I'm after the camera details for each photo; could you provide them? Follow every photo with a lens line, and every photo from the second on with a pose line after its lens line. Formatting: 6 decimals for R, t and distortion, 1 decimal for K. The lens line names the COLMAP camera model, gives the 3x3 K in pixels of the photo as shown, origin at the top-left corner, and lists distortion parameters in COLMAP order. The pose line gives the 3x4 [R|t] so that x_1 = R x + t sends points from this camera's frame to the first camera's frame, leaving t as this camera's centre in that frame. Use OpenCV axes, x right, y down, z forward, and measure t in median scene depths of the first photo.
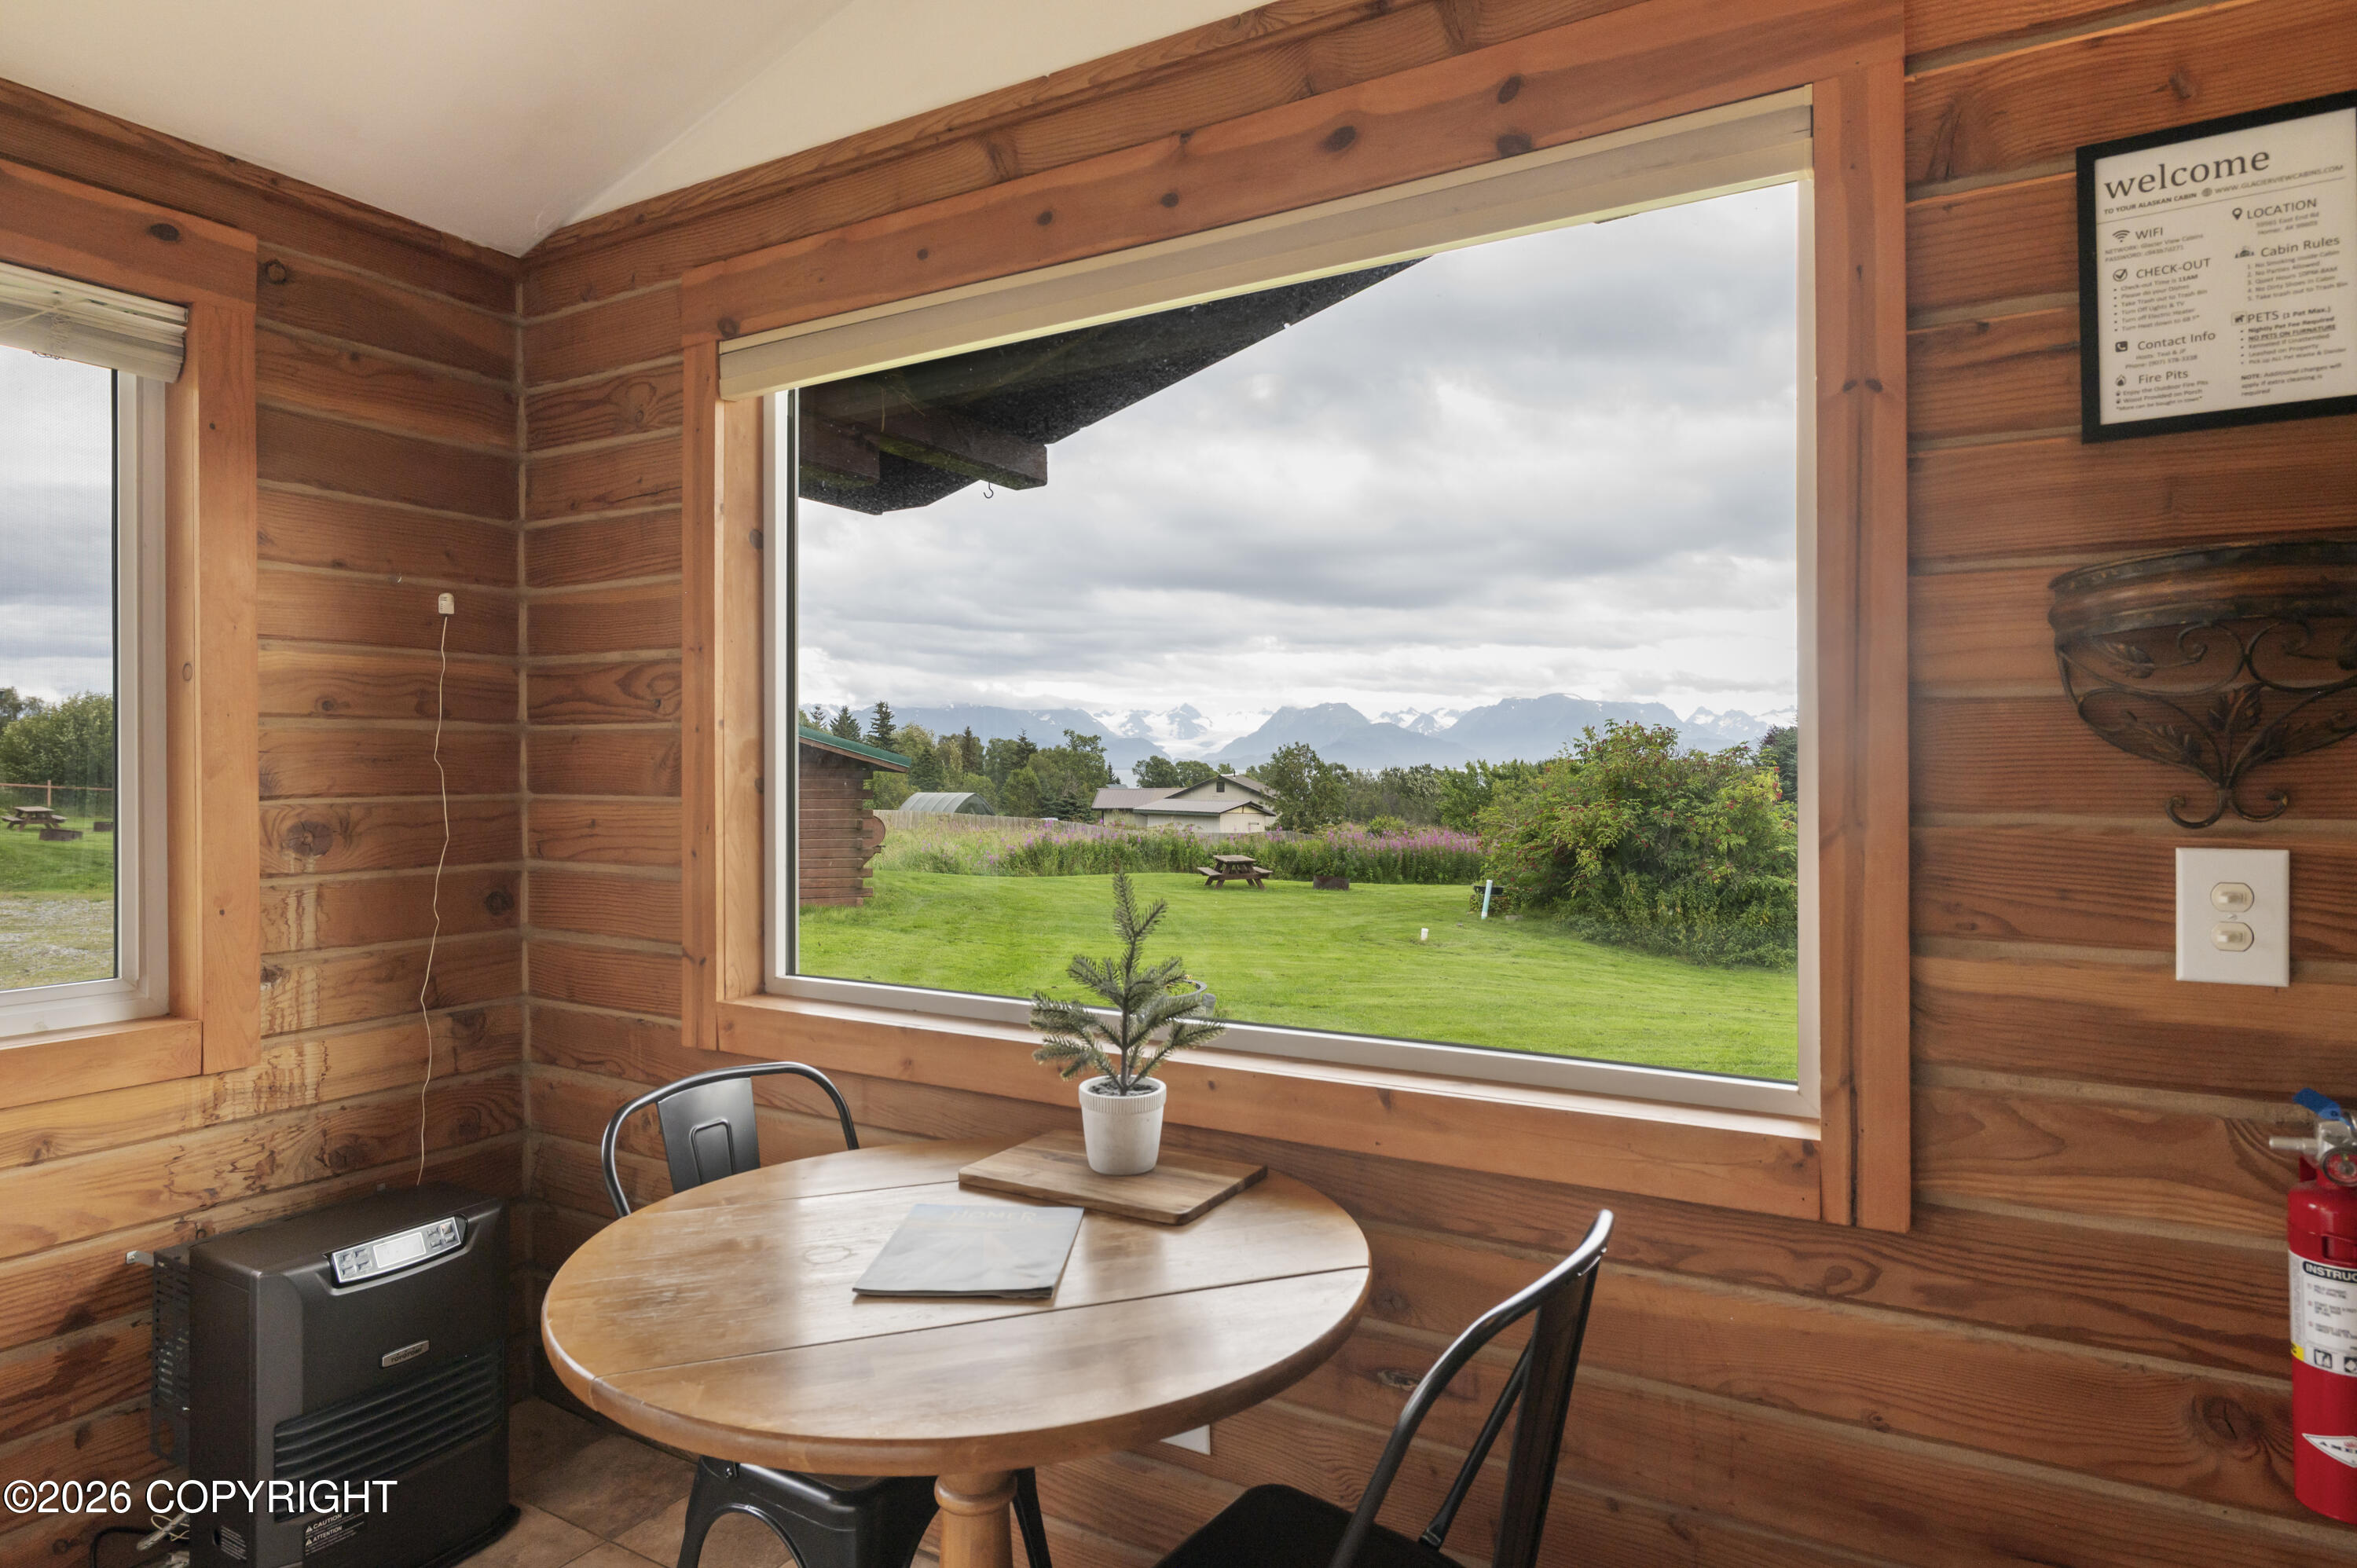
lens RADIAL K [[1363.0, 0, 1172.7], [0, 1363.0, 766.1], [0, 0, 1]] dist [0.000006, -0.005830]
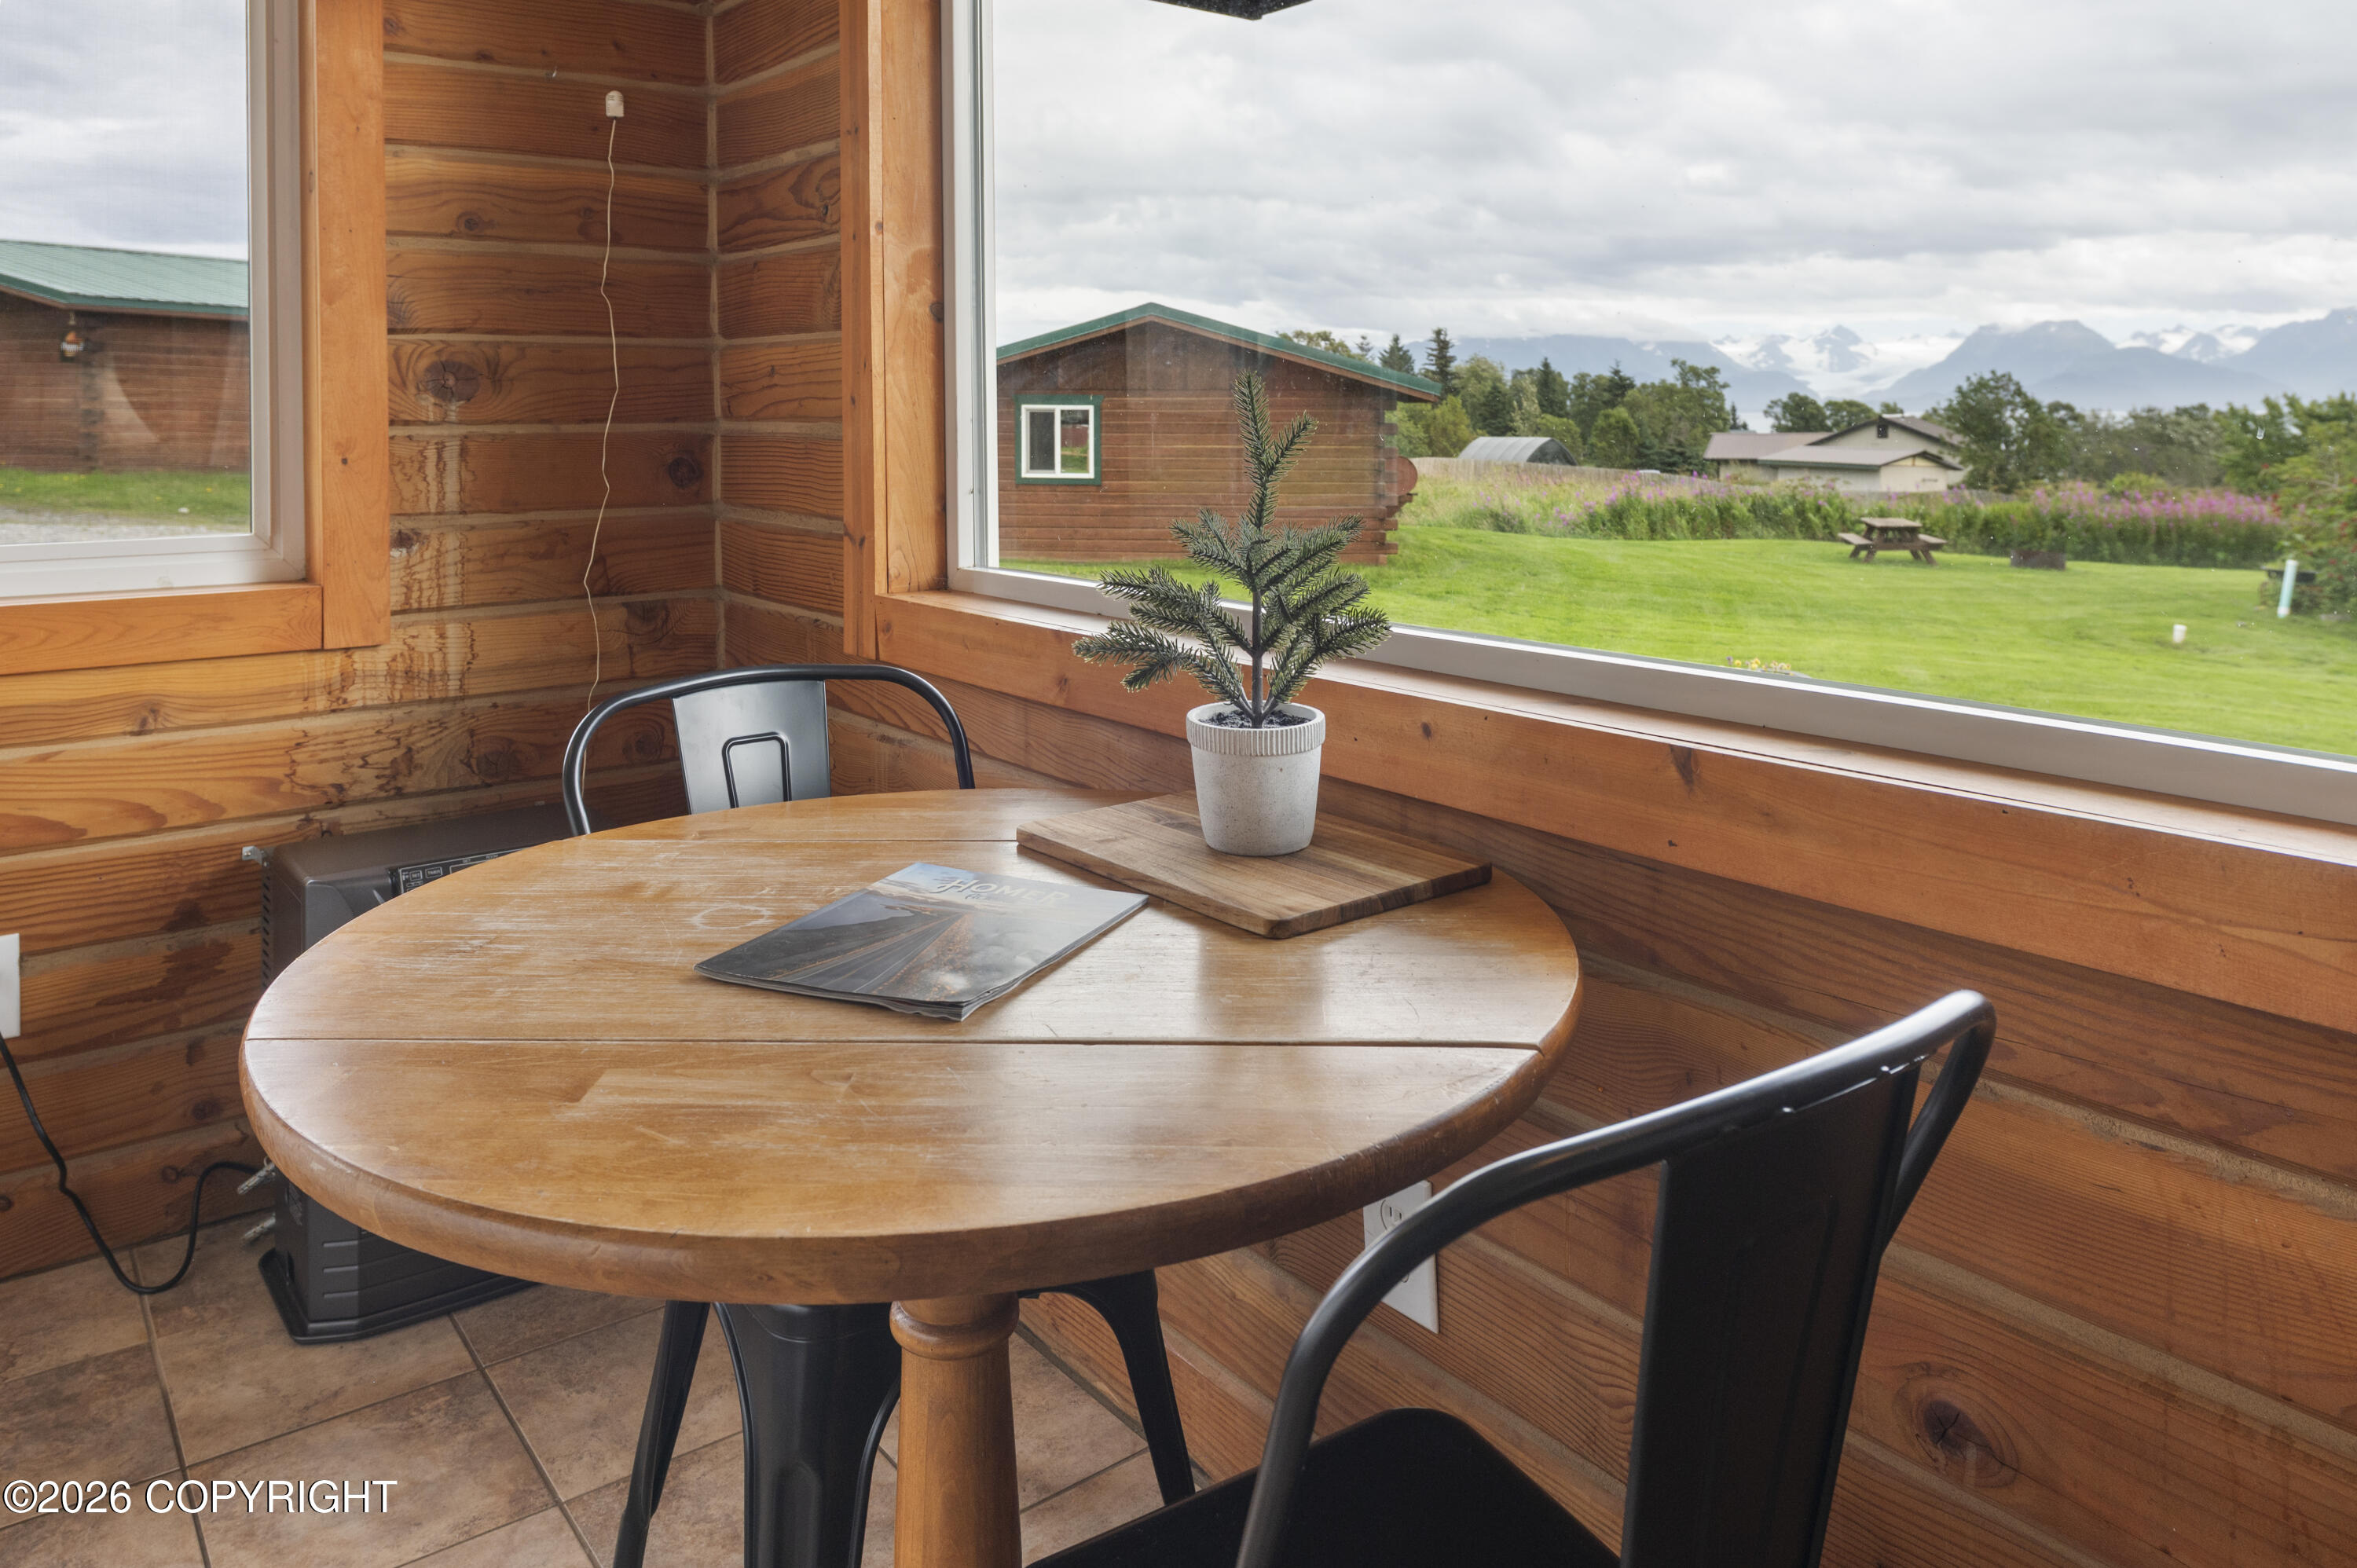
lens RADIAL K [[1647.9, 0, 1172.8], [0, 1647.9, 413.7], [0, 0, 1]] dist [0.002217, 0.001226]
pose [[0.930467, -0.001059, -0.366373, 0.159039], [0.002197, 0.999994, 0.002689, 0.072475], [0.366368, -0.003307, 0.930464, 0.216596]]
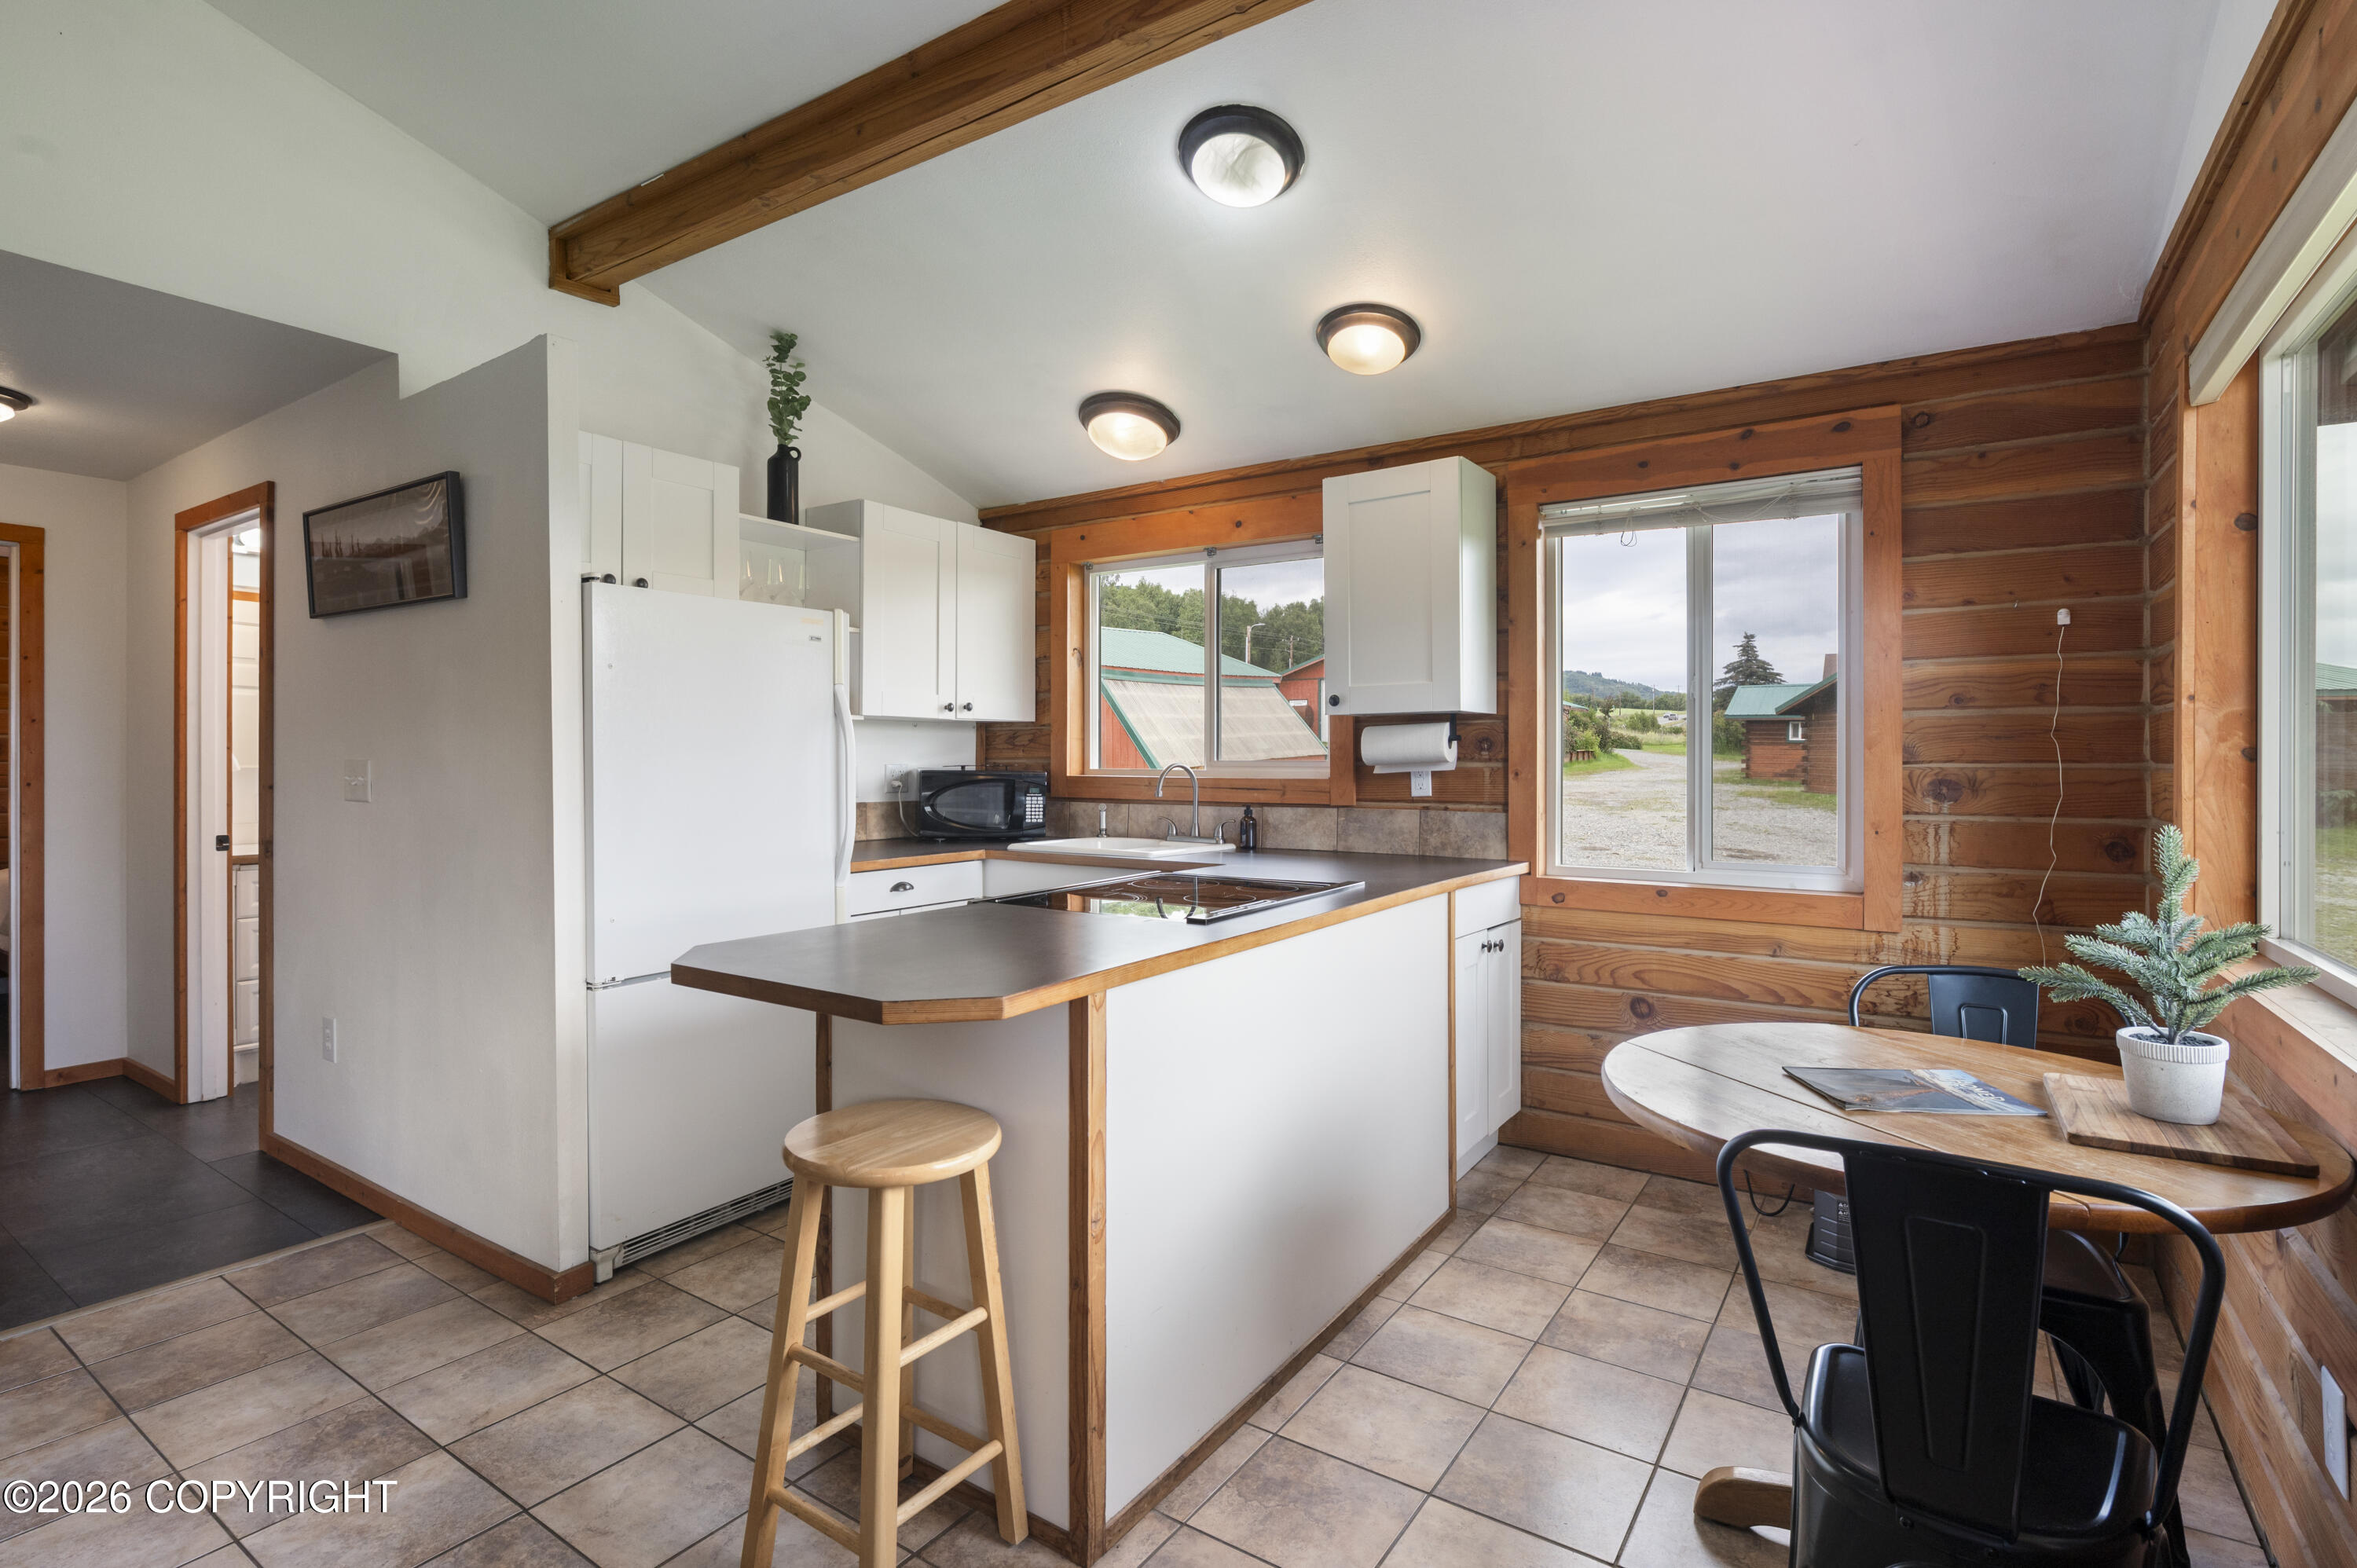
lens RADIAL K [[1122.0, 0, 1162.2], [0, 1122.0, 775.5], [0, 0, 1]] dist [-0.003064, -0.002562]
pose [[-0.060946, 0.014400, -0.998037, 0.652583], [-0.001044, 0.999894, 0.014491, 0.020081], [0.998141, 0.001925, -0.060924, 0.223196]]
